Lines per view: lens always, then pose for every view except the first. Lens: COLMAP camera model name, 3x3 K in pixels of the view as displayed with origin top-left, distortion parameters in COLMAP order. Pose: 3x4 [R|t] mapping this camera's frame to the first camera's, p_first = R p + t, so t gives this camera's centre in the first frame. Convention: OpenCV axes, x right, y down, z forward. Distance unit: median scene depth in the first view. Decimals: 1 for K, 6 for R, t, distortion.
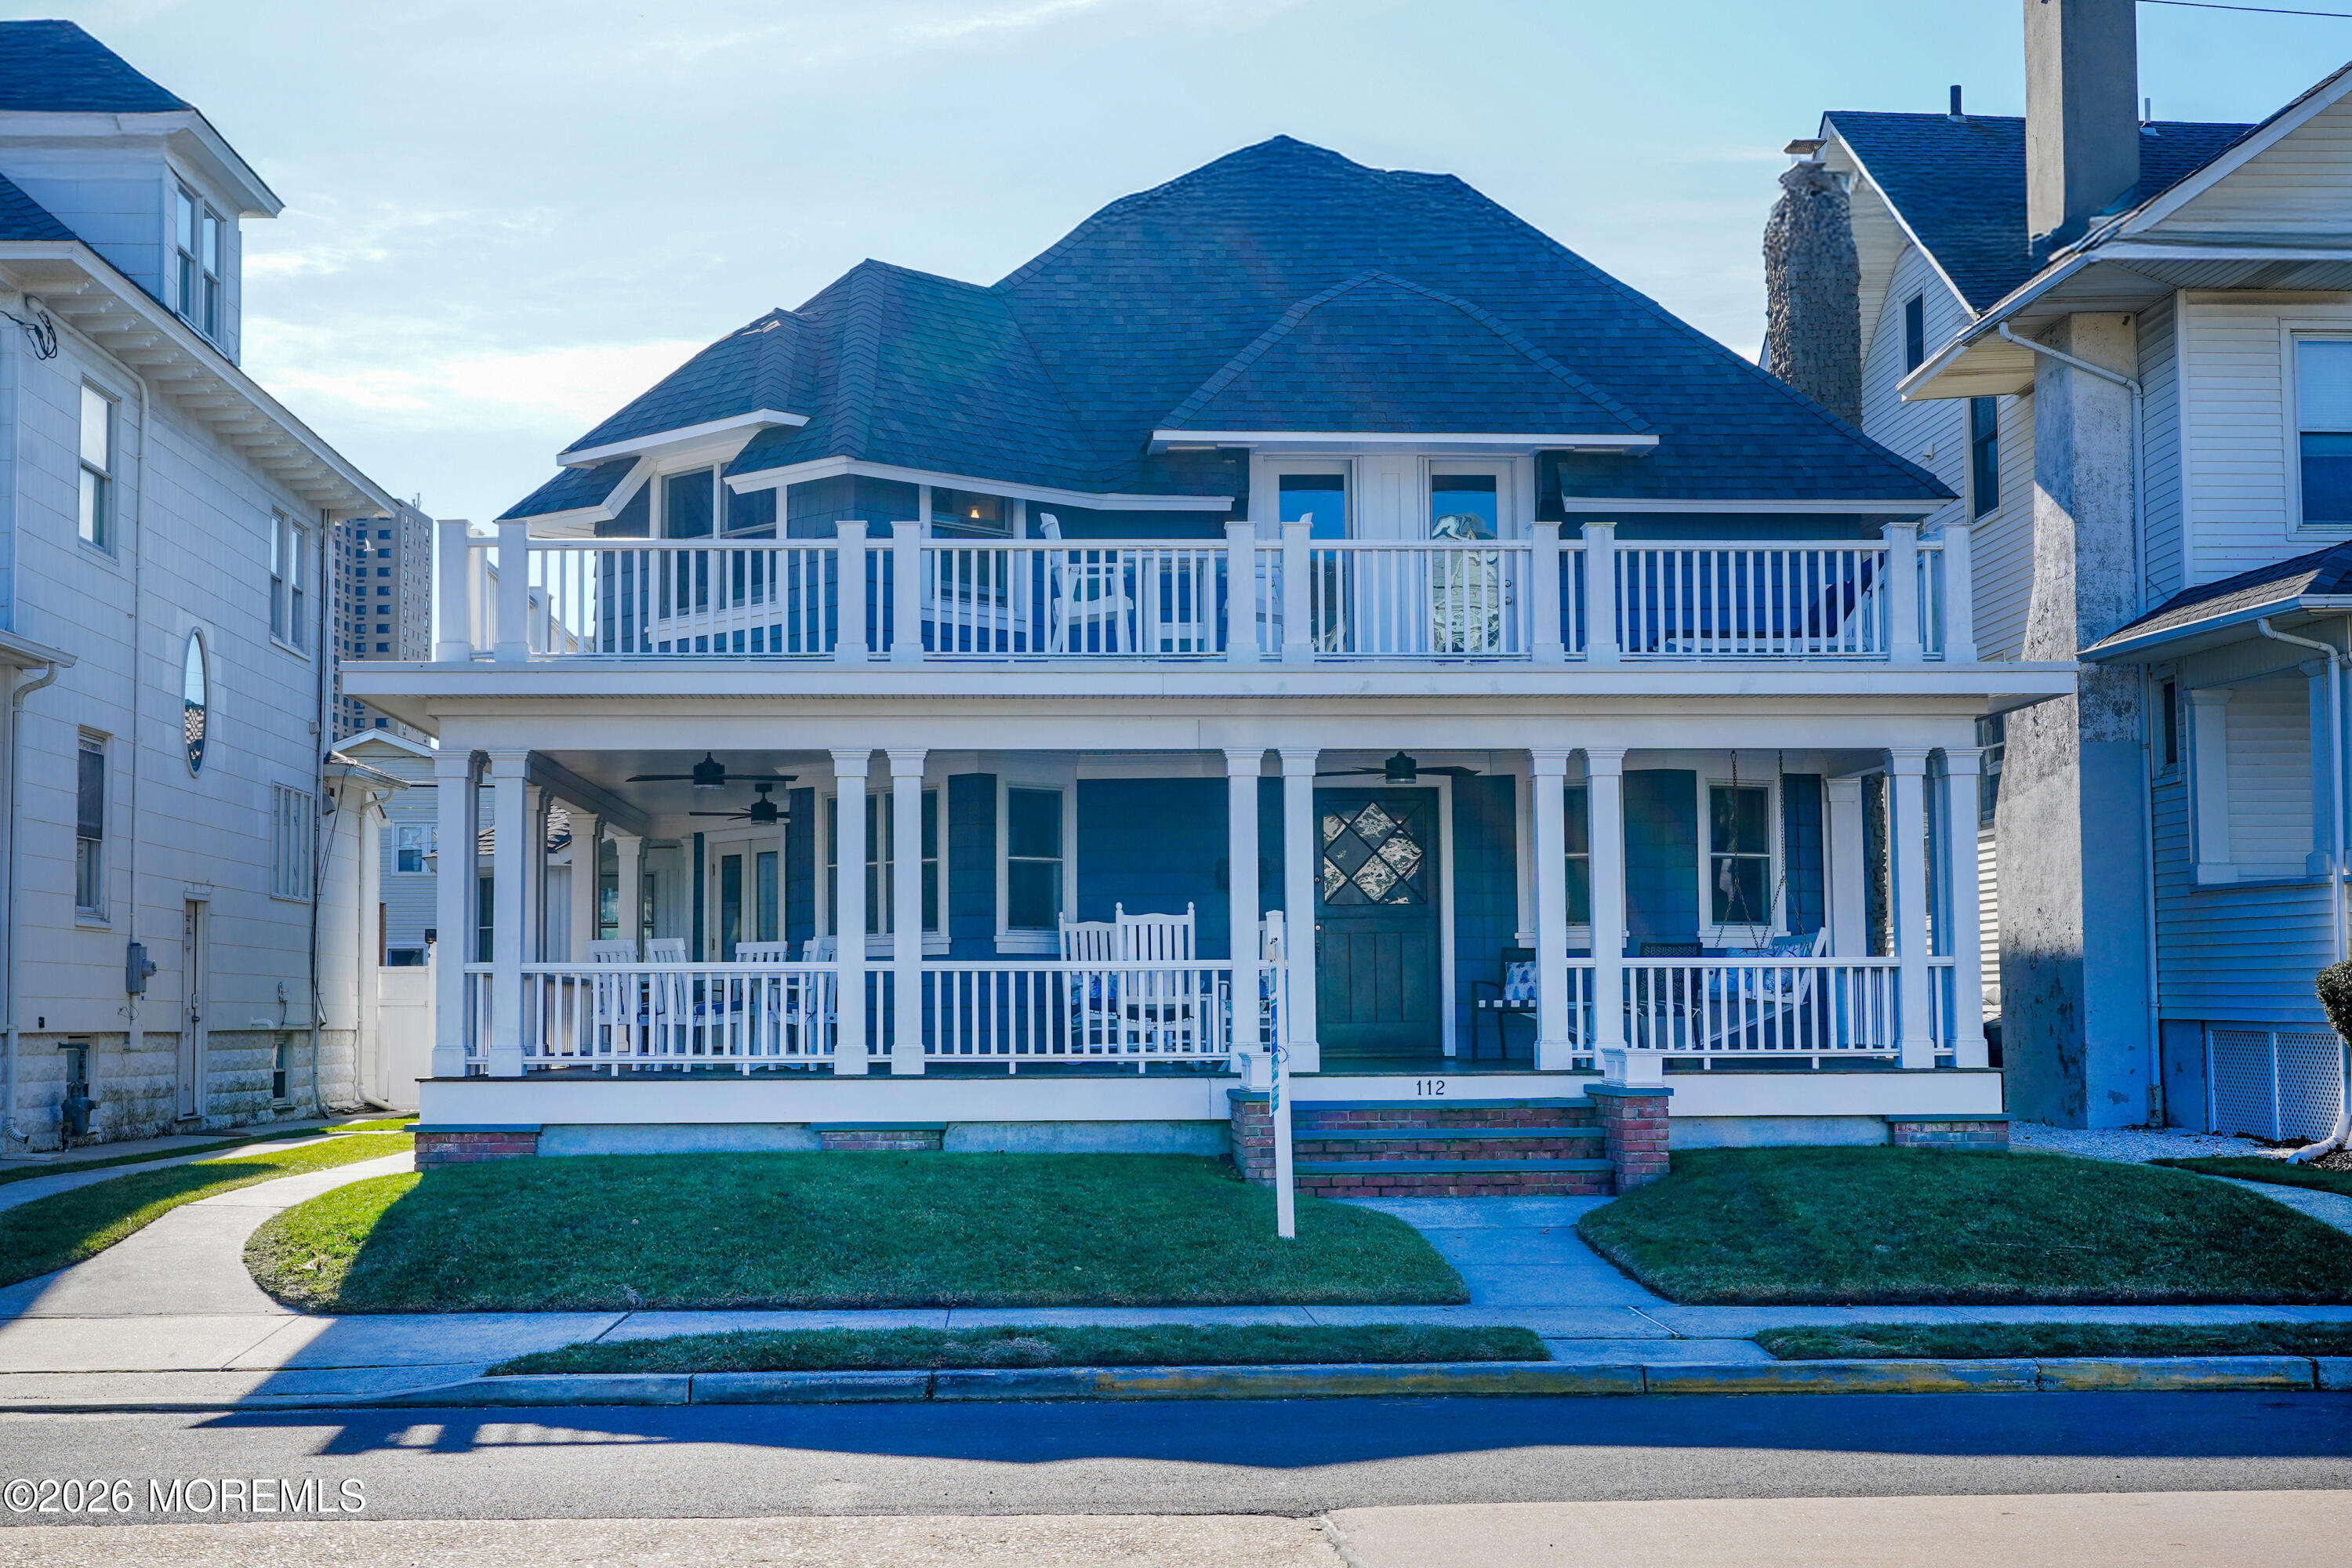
lens RADIAL K [[2442.2, 0, 1180.5], [0, 2442.2, 790.8], [0, 0, 1]] dist [0.038007, 0.000000]
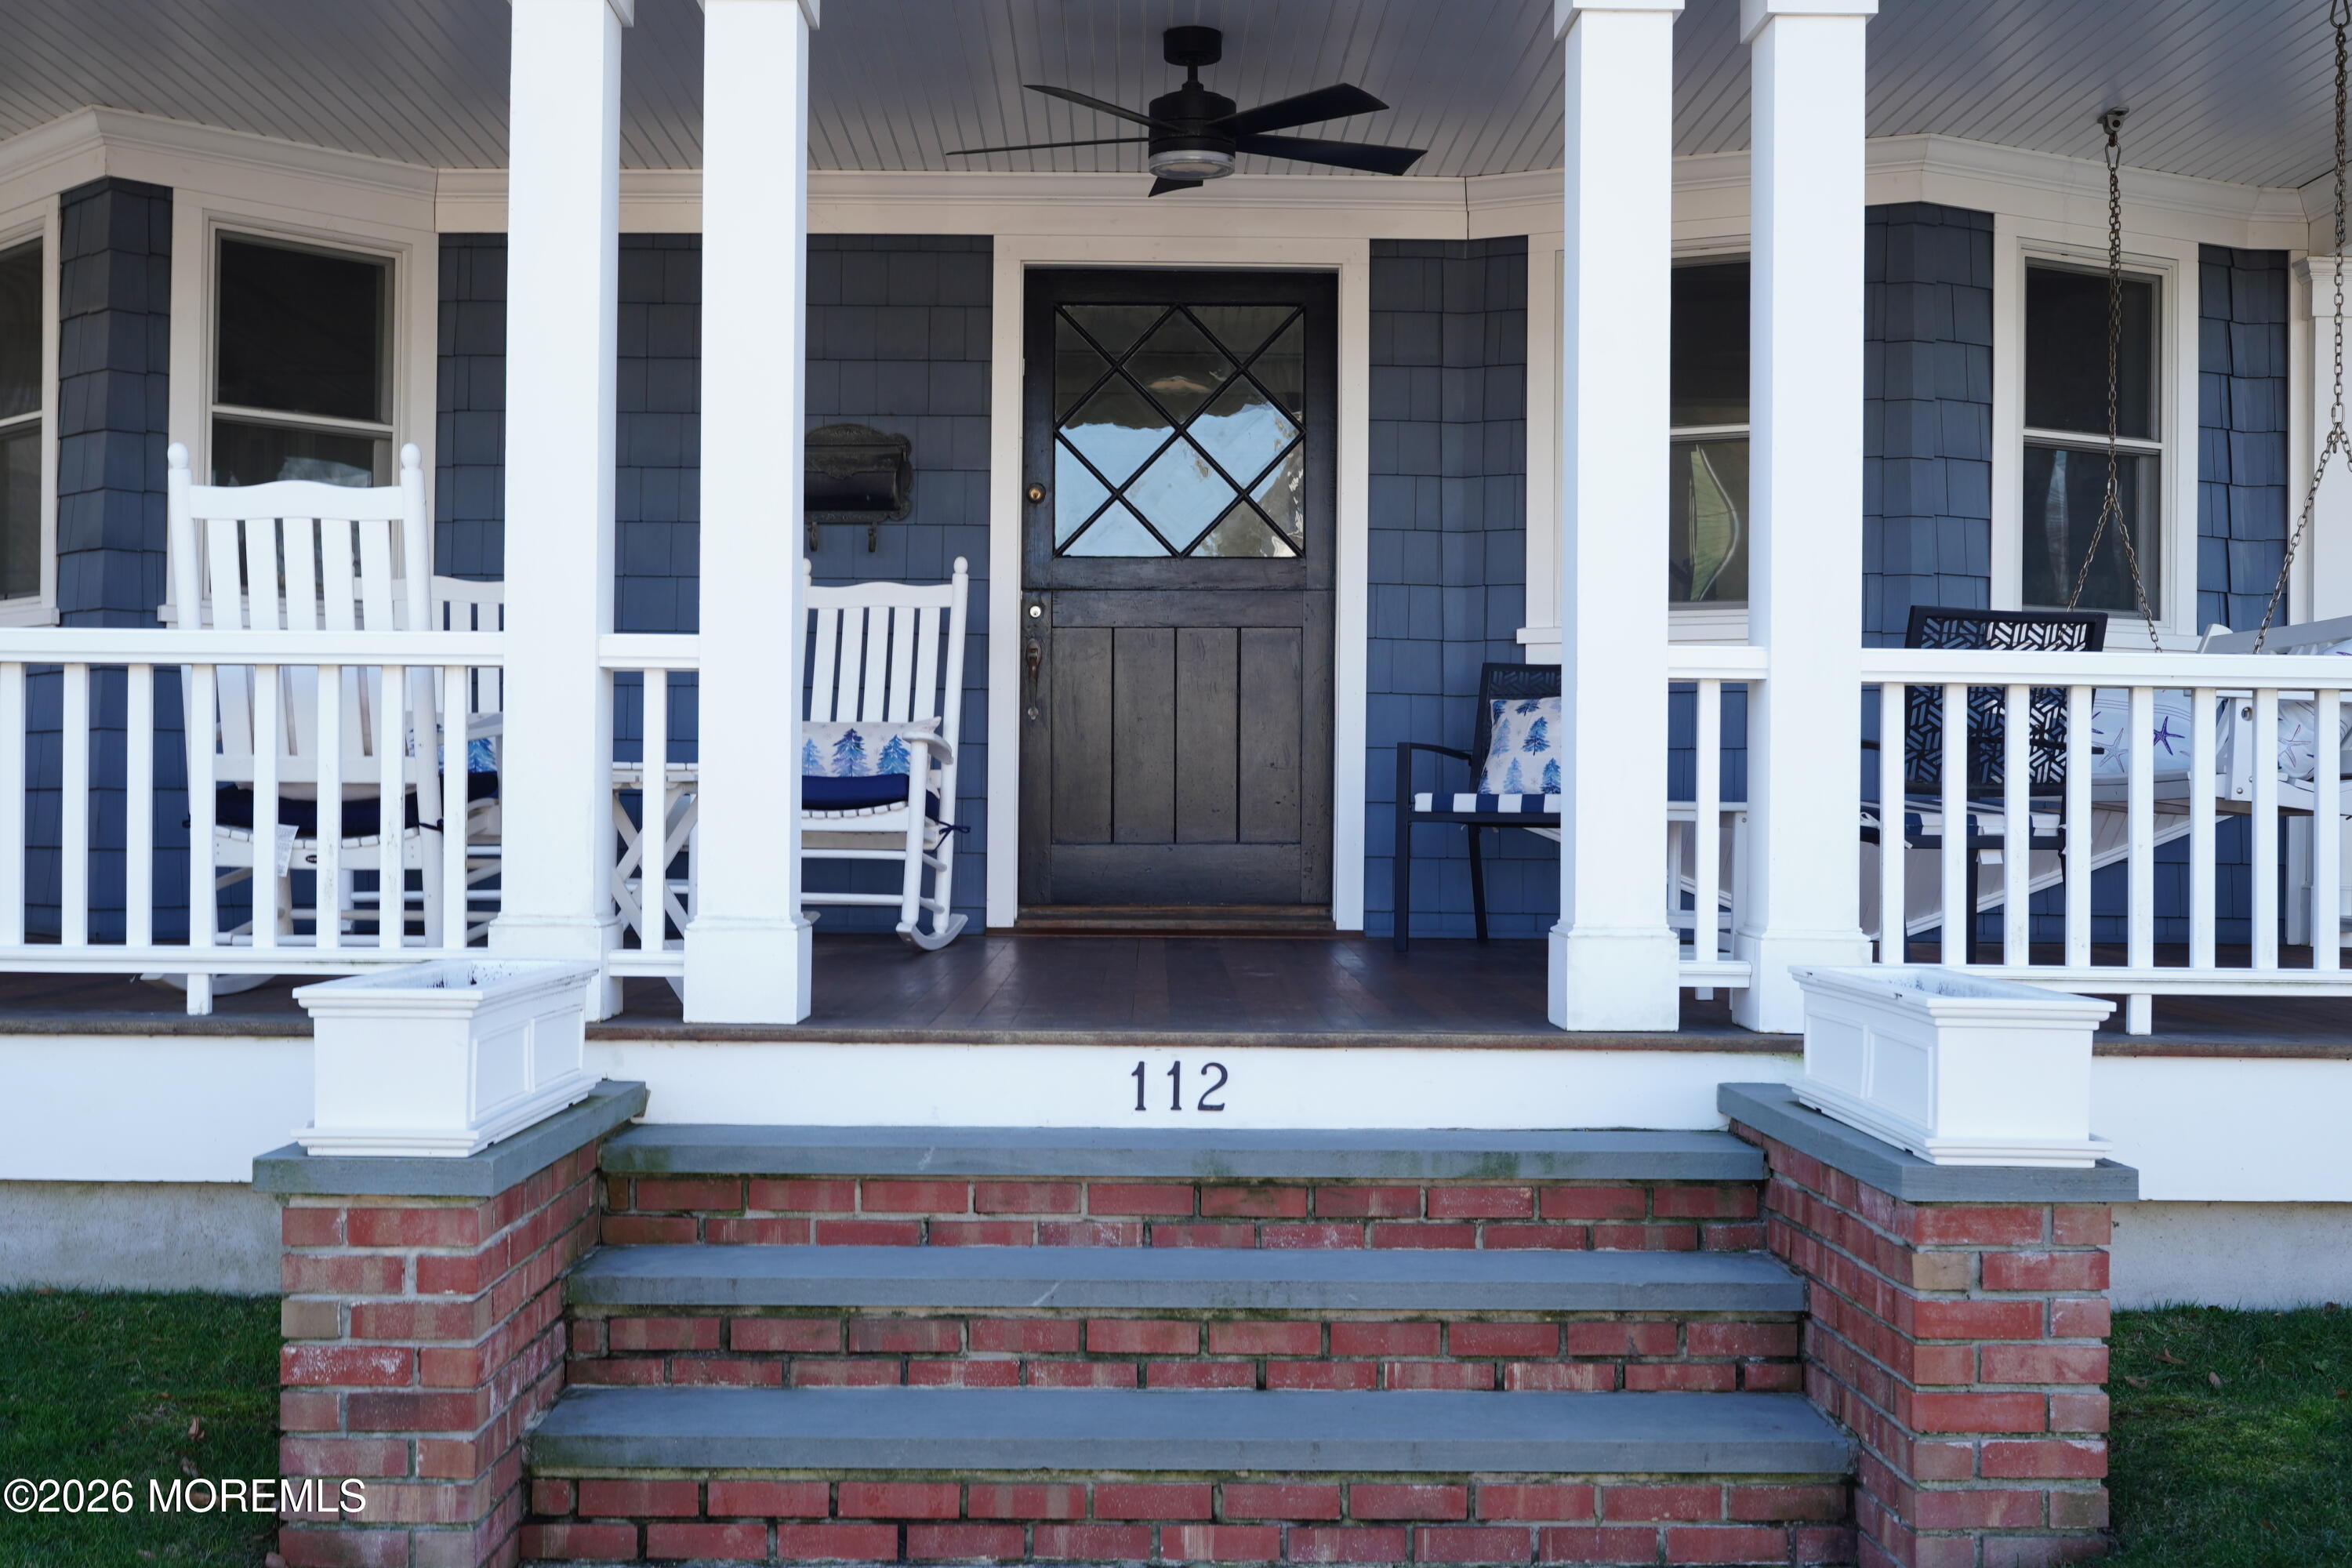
lens RADIAL K [[2442.2, 0, 1173.0], [0, 2442.2, 780.0], [0, 0, 1]] dist [0.038007, 0.000000]
pose [[0.999697, 0.017041, -0.017756, 0.102834], [-0.015630, 0.996928, 0.076744, 0.061997], [0.019009, -0.076443, 0.996893, 0.696579]]
